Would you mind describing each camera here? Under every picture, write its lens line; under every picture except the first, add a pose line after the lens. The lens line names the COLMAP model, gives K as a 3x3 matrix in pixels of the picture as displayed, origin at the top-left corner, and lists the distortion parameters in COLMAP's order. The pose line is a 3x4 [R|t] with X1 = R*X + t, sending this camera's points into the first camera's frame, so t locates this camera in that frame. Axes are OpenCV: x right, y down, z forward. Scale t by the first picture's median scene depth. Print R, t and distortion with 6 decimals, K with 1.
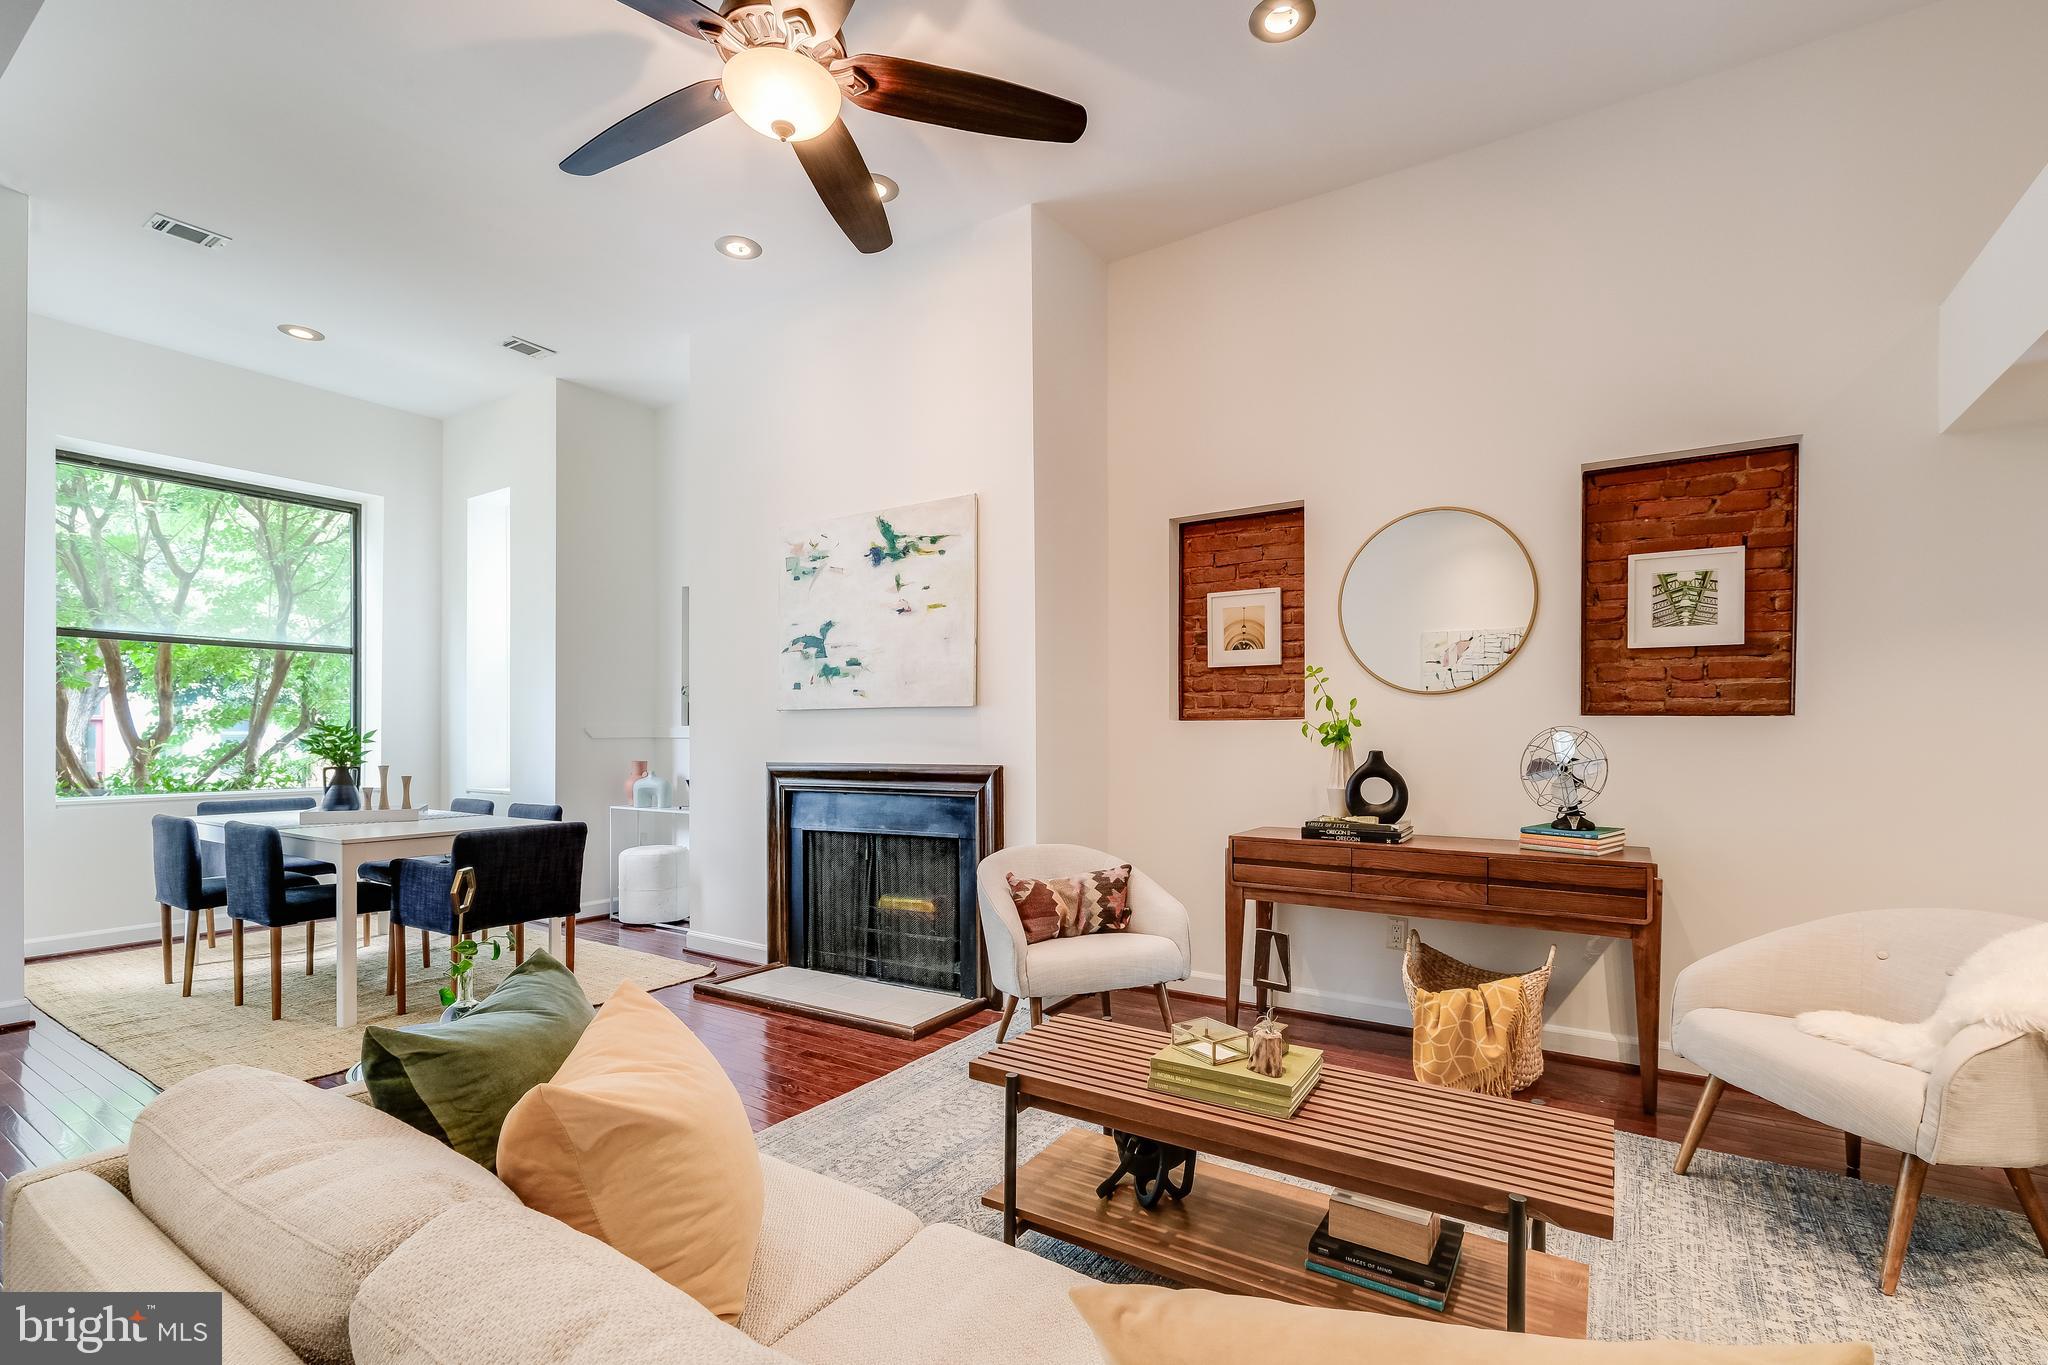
lens RADIAL K [[858.8, 0, 1015.2], [0, 858.8, 739.6], [0, 0, 1]] dist [0.000033, -0.000324]
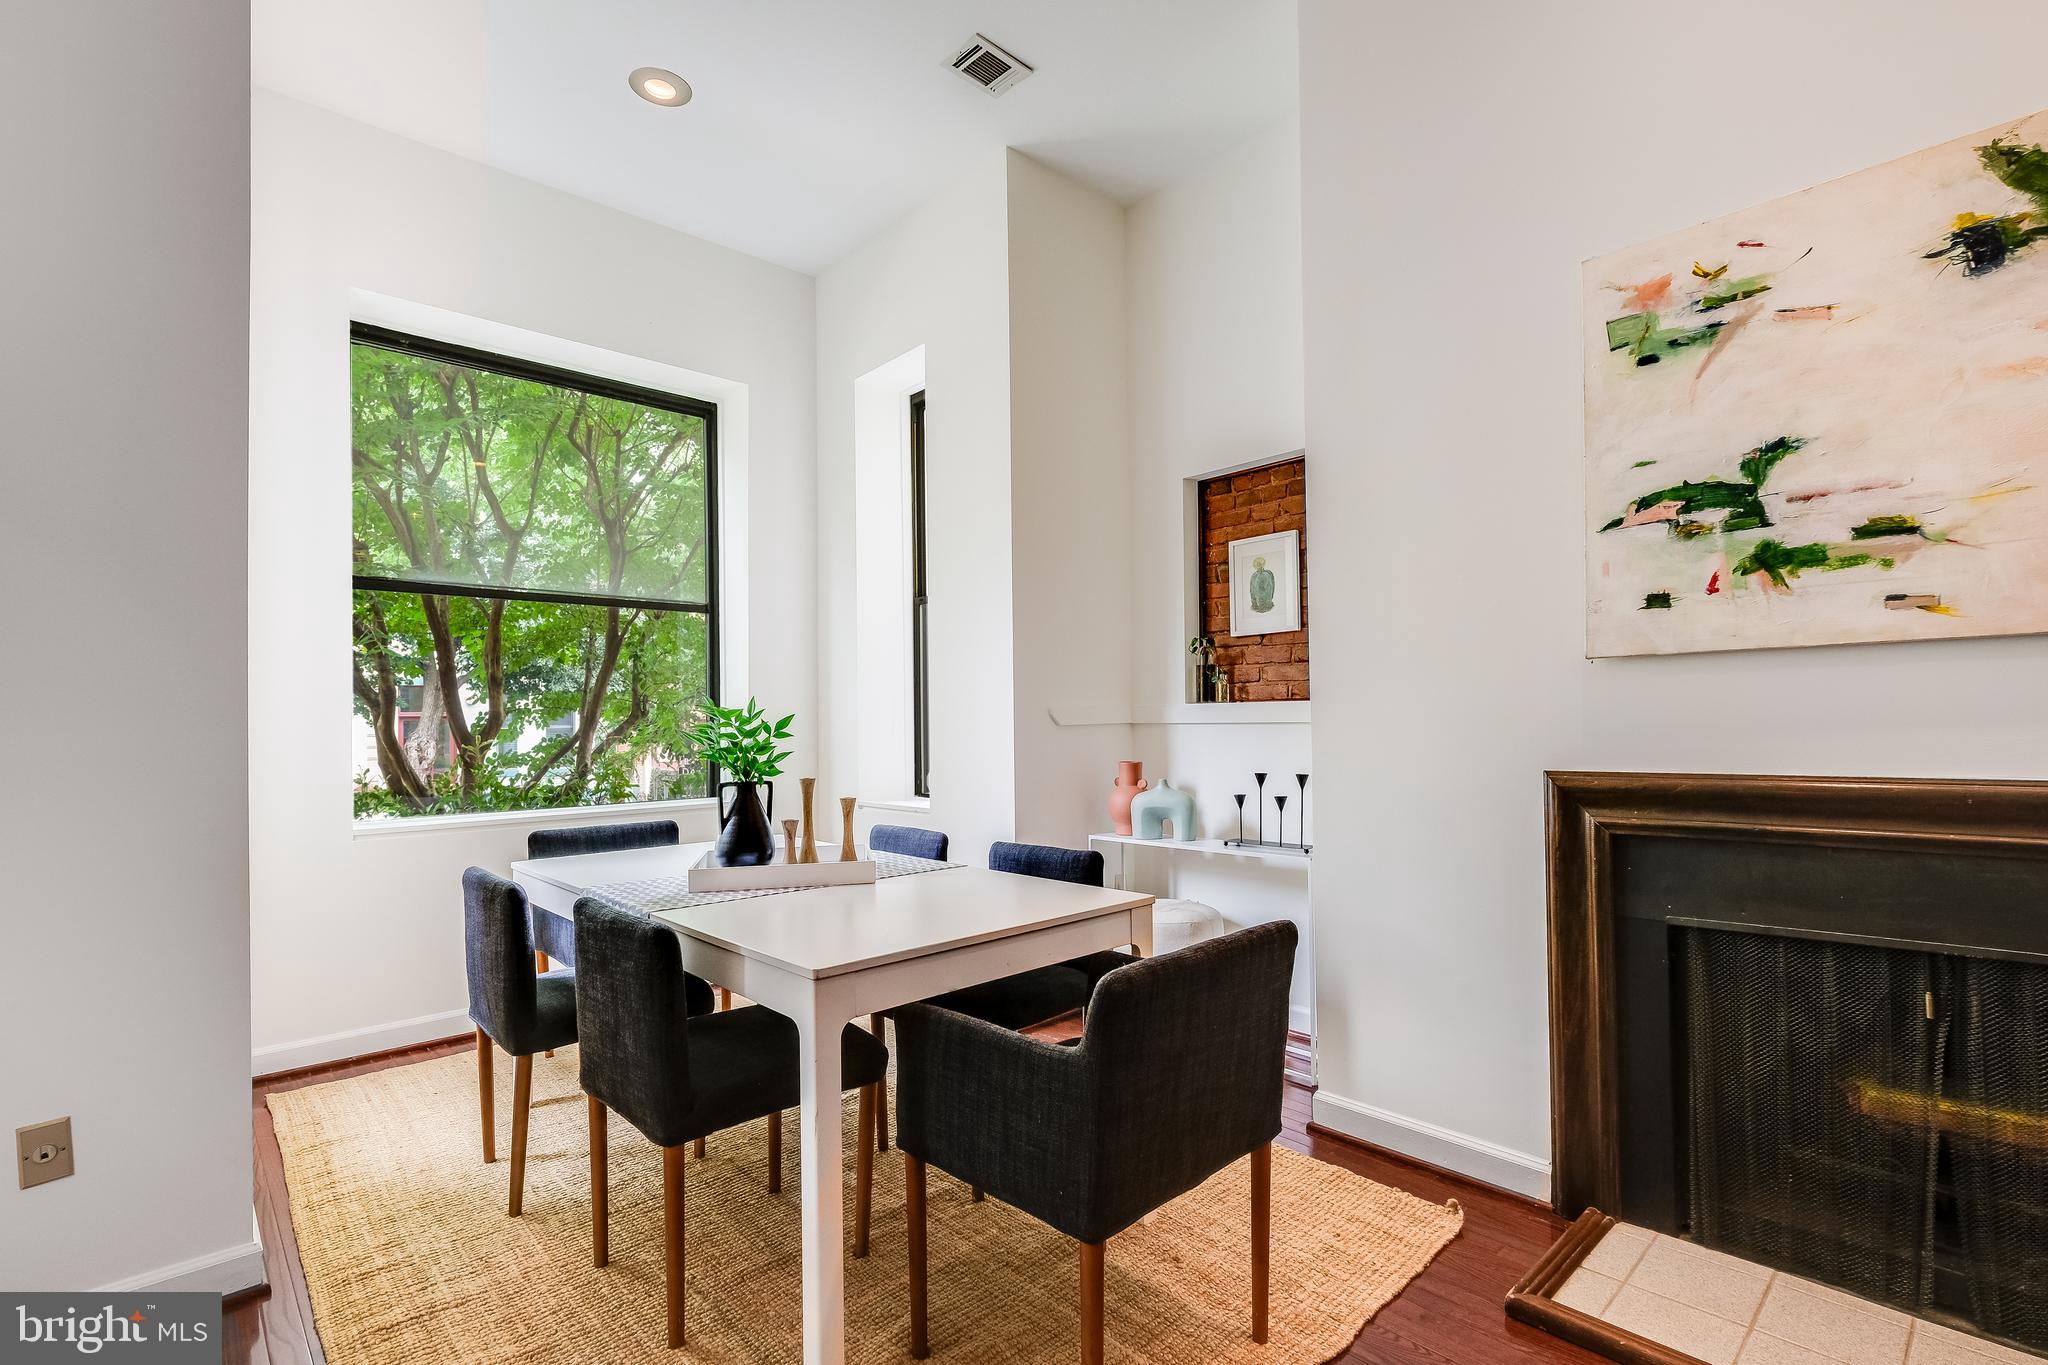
lens RADIAL K [[928.5, 0, 1062.6], [0, 928.5, 717.5], [0, 0, 1]] dist [-0.001169, -0.000353]
pose [[0.971601, -0.014714, -0.236169, -0.439476], [0.012914, 0.999875, -0.009168, -0.001641], [0.236275, 0.005858, 0.971669, 0.461459]]
